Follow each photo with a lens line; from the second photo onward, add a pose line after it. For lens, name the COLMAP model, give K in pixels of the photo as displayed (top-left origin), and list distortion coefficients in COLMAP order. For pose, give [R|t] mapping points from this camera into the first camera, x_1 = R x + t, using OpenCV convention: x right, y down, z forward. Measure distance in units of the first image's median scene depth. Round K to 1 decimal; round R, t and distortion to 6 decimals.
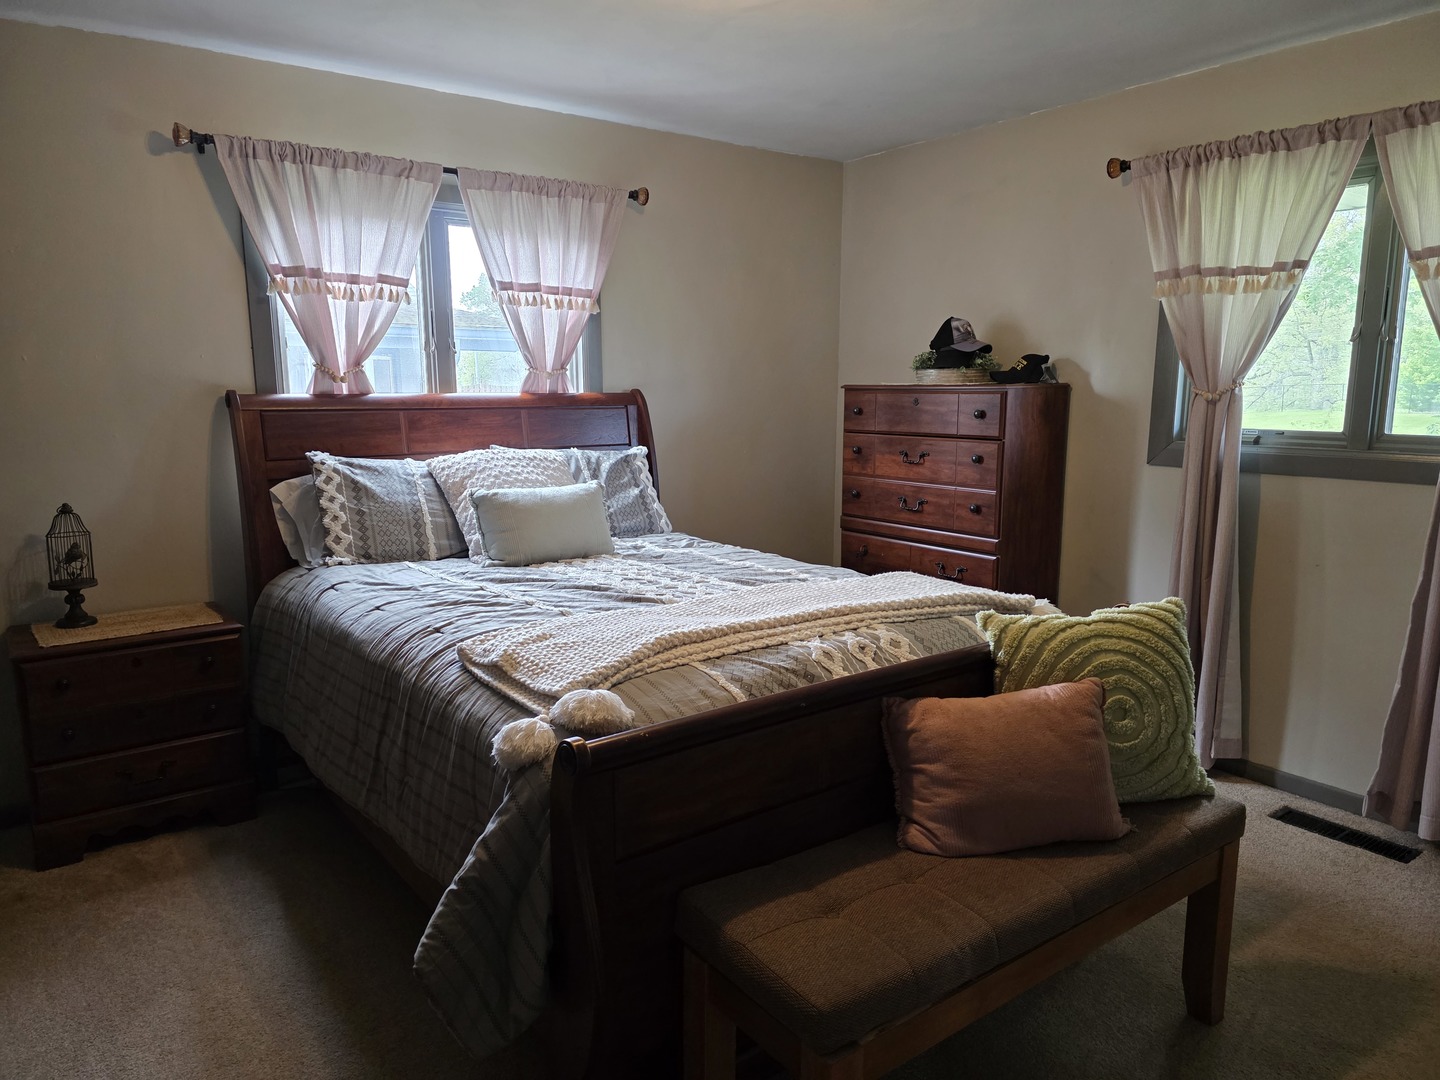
lens RADIAL K [[971.6, 0, 720.0], [0, 971.6, 543.4], [0, 0, 1]] dist [0.035340, -0.008324]
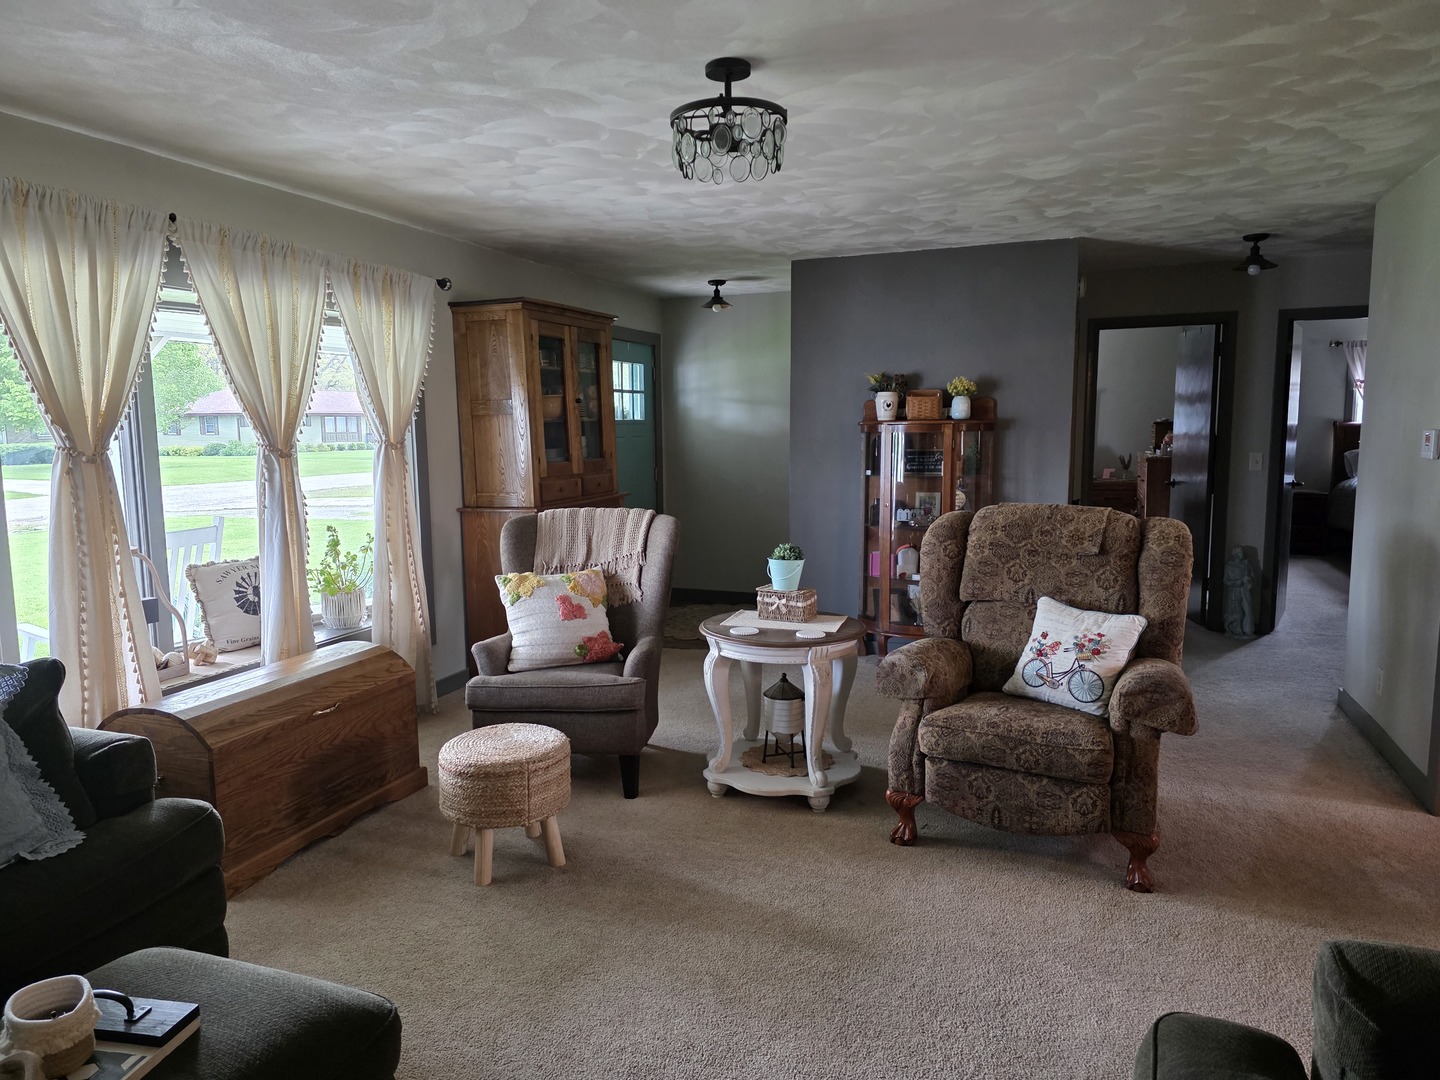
lens RADIAL K [[971.6, 0, 717.6], [0, 971.6, 536.3], [0, 0, 1]] dist [0.035340, -0.008324]
pose [[0.549211, 0.092575, -0.830540, 1.006261], [-0.124091, 0.991861, 0.028499, 0.348430], [0.826419, 0.087411, 0.556229, -2.224056]]
